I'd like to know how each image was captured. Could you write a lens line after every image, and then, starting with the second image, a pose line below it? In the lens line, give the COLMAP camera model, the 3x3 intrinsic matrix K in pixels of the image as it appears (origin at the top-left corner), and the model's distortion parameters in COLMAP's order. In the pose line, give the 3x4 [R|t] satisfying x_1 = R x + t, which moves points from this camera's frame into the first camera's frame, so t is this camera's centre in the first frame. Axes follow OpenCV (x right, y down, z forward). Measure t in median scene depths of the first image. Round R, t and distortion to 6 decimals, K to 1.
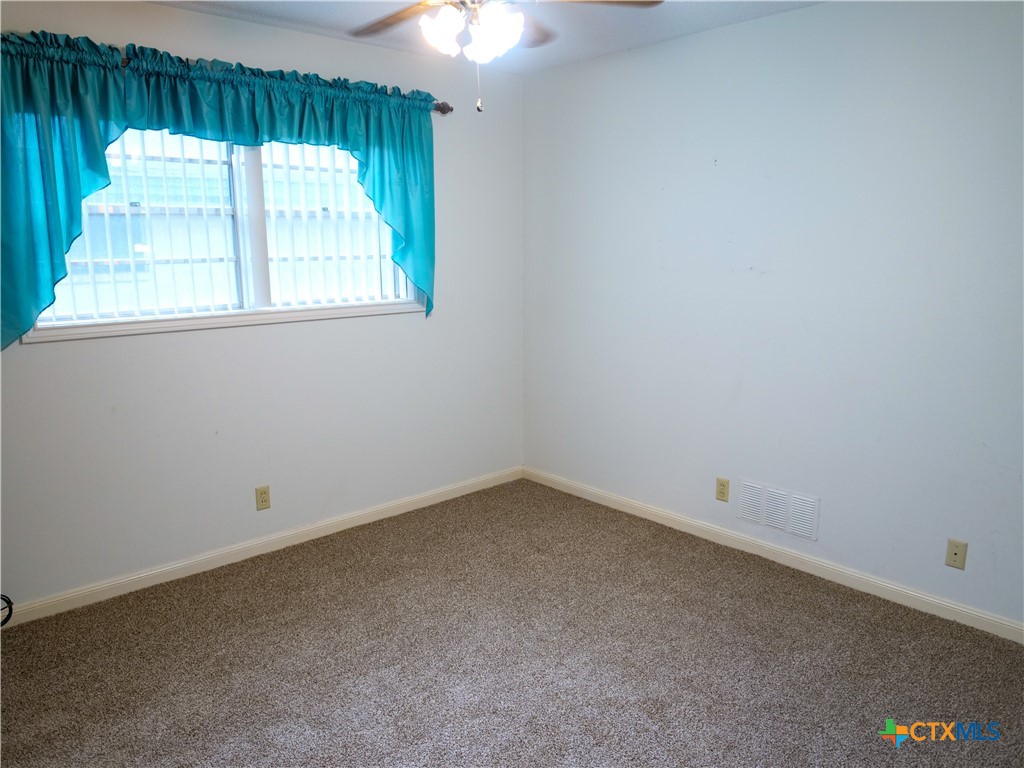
lens RADIAL K [[717.4, 0, 512.0], [0, 717.4, 384.0], [0, 0, 1]] dist [0.003703, 0.003133]
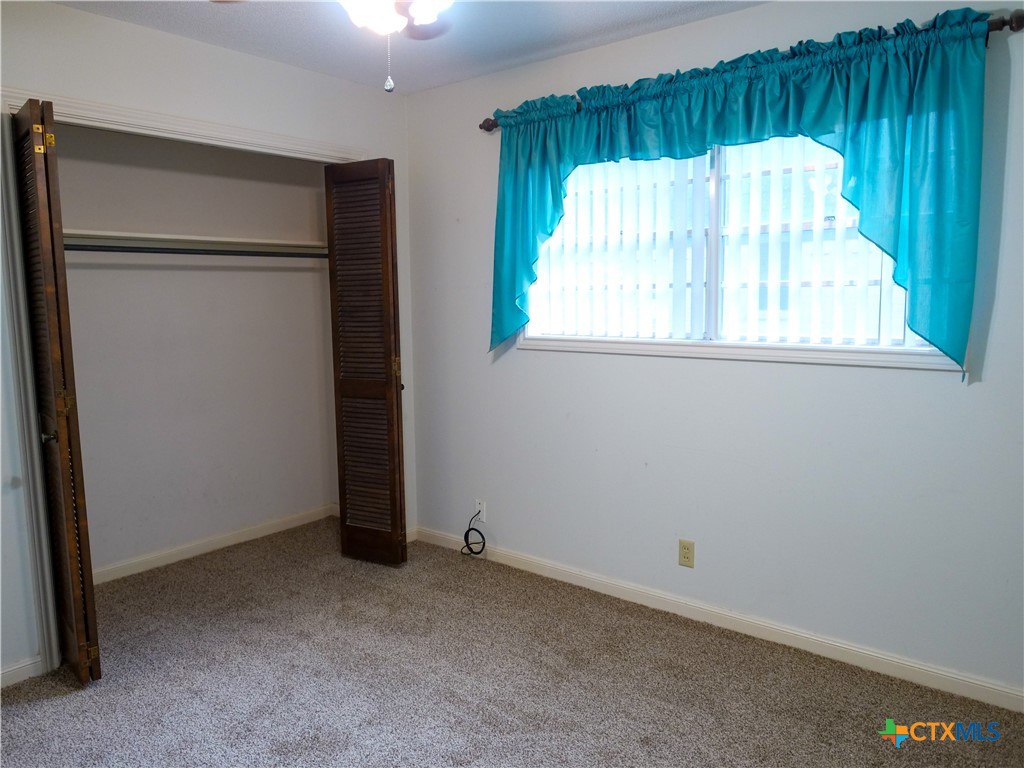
lens RADIAL K [[737.8, 0, 508.5], [0, 737.8, 381.4], [0, 0, 1]] dist [-0.018949, 0.001464]
pose [[0.159152, 0.133546, -0.978180, 0.500202], [-0.172878, 0.979270, 0.105567, -0.111522], [0.972000, 0.152304, 0.178940, 0.627013]]
